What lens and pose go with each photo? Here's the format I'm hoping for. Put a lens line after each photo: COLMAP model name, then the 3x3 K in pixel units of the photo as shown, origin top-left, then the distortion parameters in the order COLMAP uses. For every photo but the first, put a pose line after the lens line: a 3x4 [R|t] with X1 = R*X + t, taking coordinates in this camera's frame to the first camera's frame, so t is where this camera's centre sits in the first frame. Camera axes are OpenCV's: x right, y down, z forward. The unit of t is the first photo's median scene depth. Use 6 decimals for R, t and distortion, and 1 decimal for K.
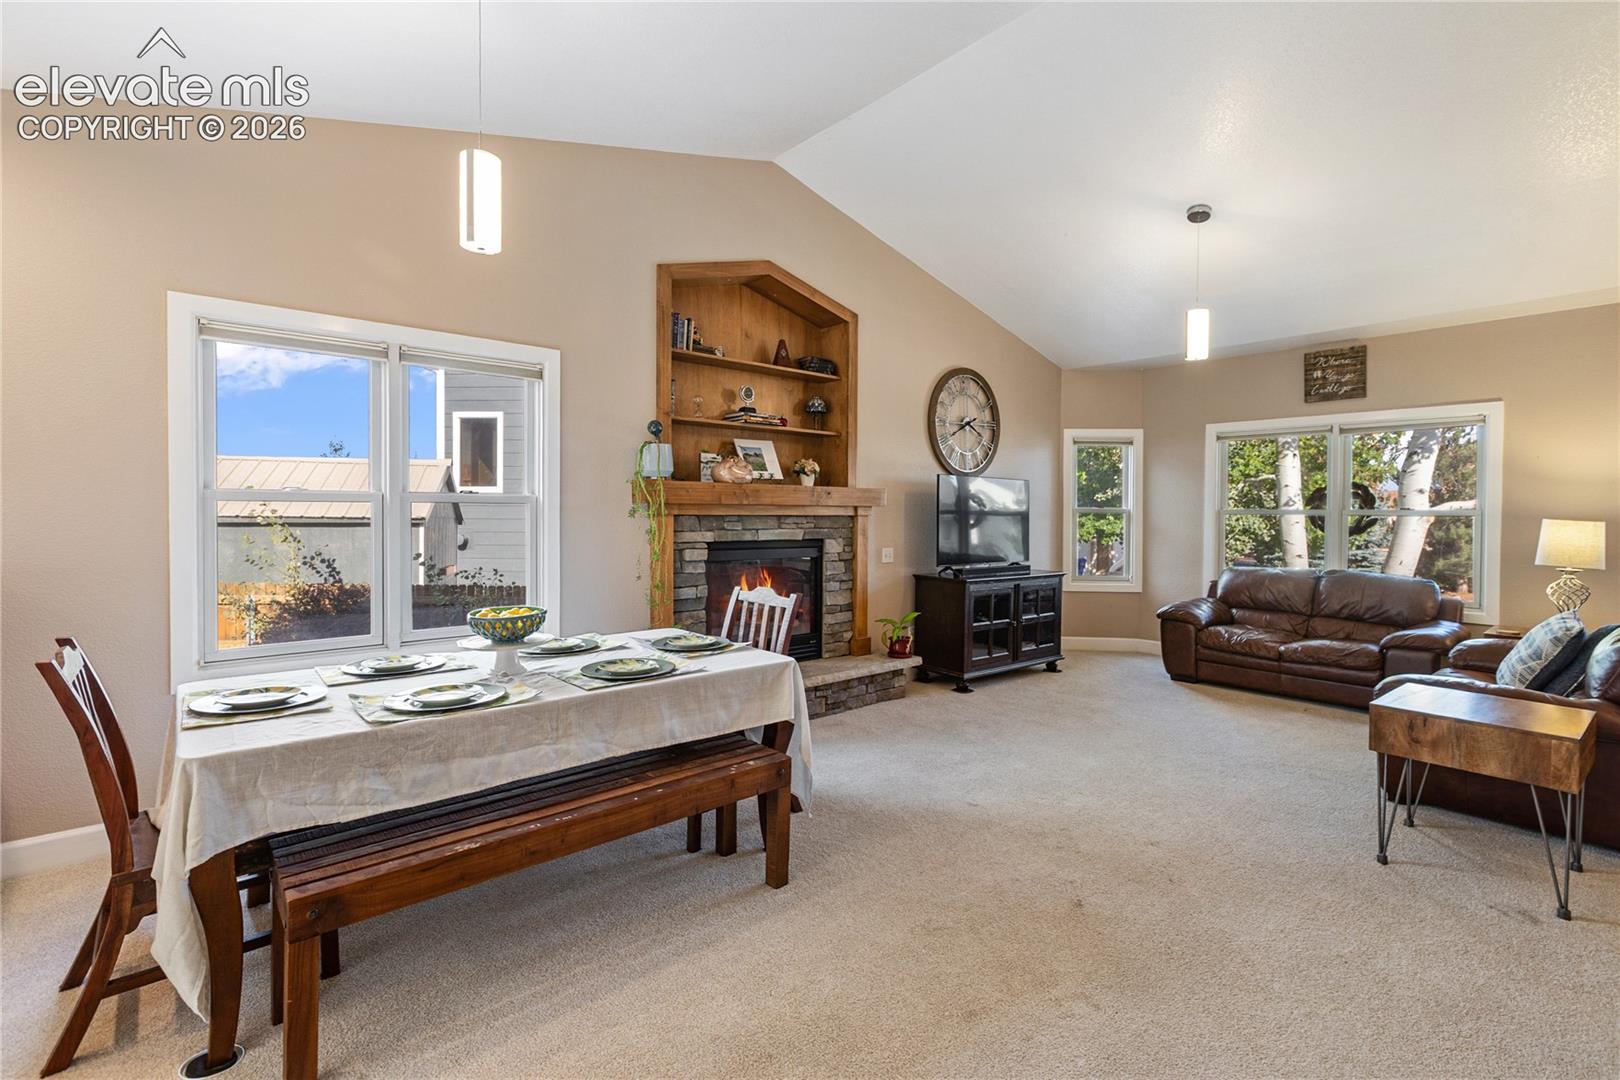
lens RADIAL K [[735.7, 0, 799.0], [0, 735.7, 518.3], [0, 0, 1]] dist [-0.000909, -0.000211]
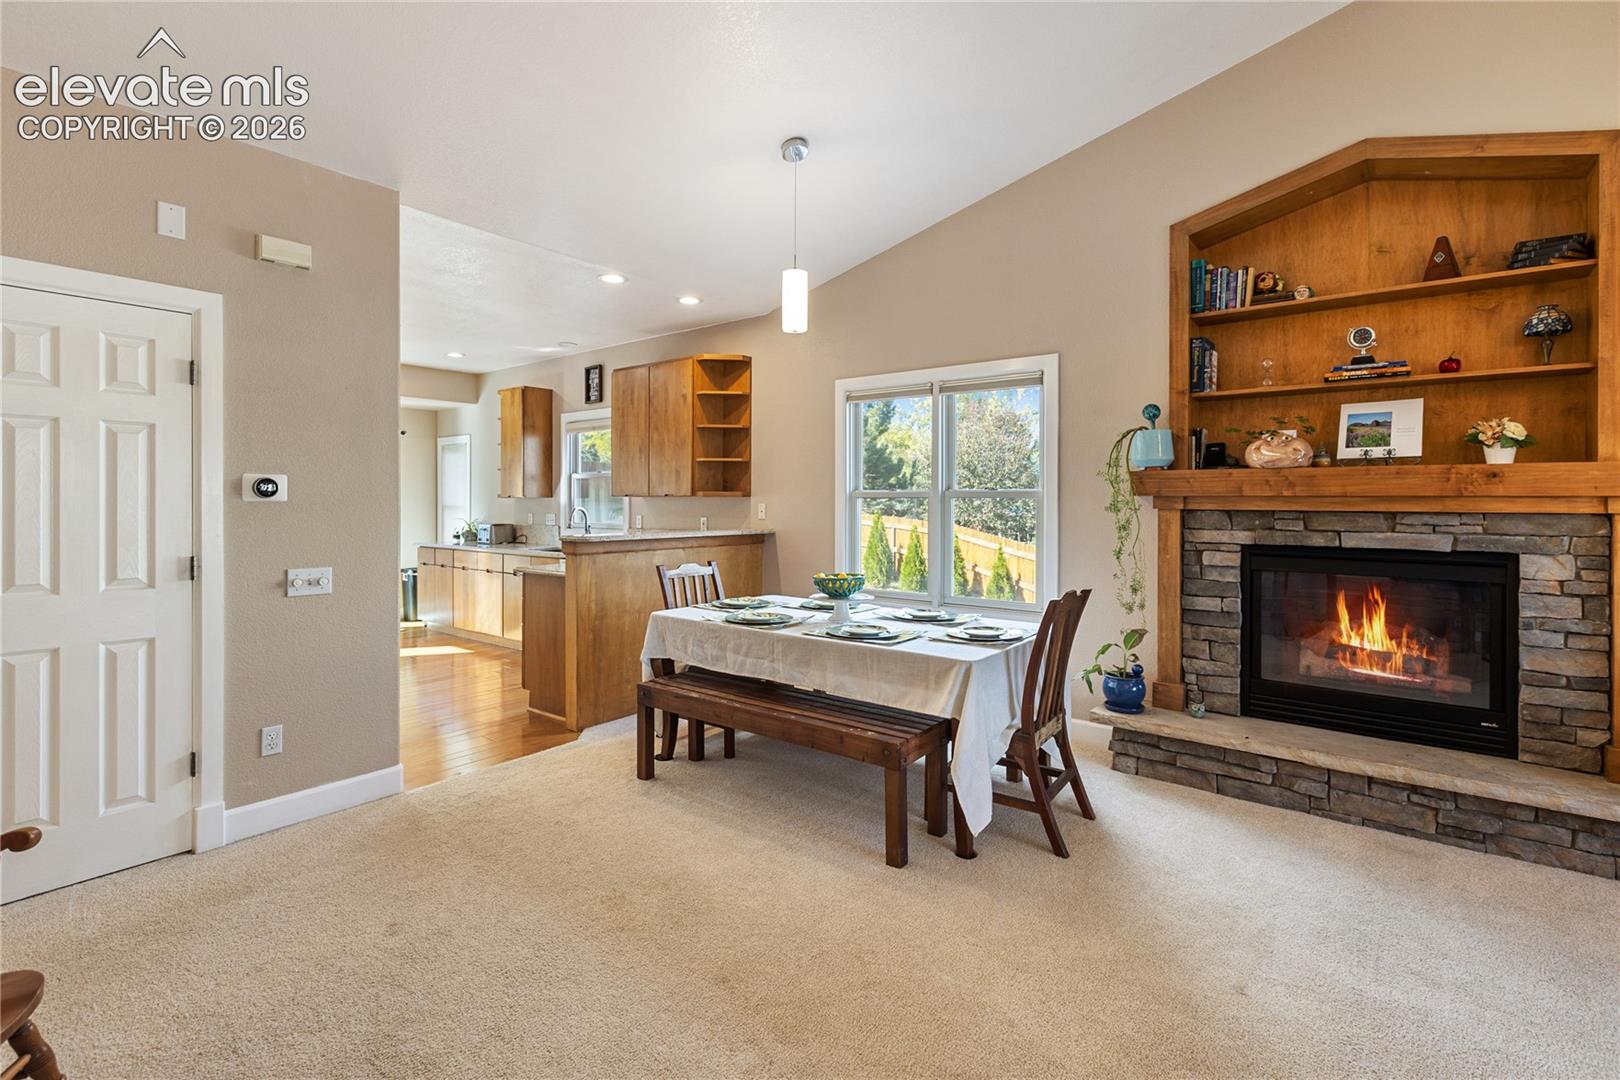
lens RADIAL K [[735.7, 0, 816.4], [0, 735.7, 501.6], [0, 0, 1]] dist [-0.000909, -0.000211]
pose [[0.199538, -0.002261, -0.979887, 0.544368], [-0.010143, 0.999939, -0.004372, -0.005324], [0.979838, 0.010811, 0.199503, 0.380109]]
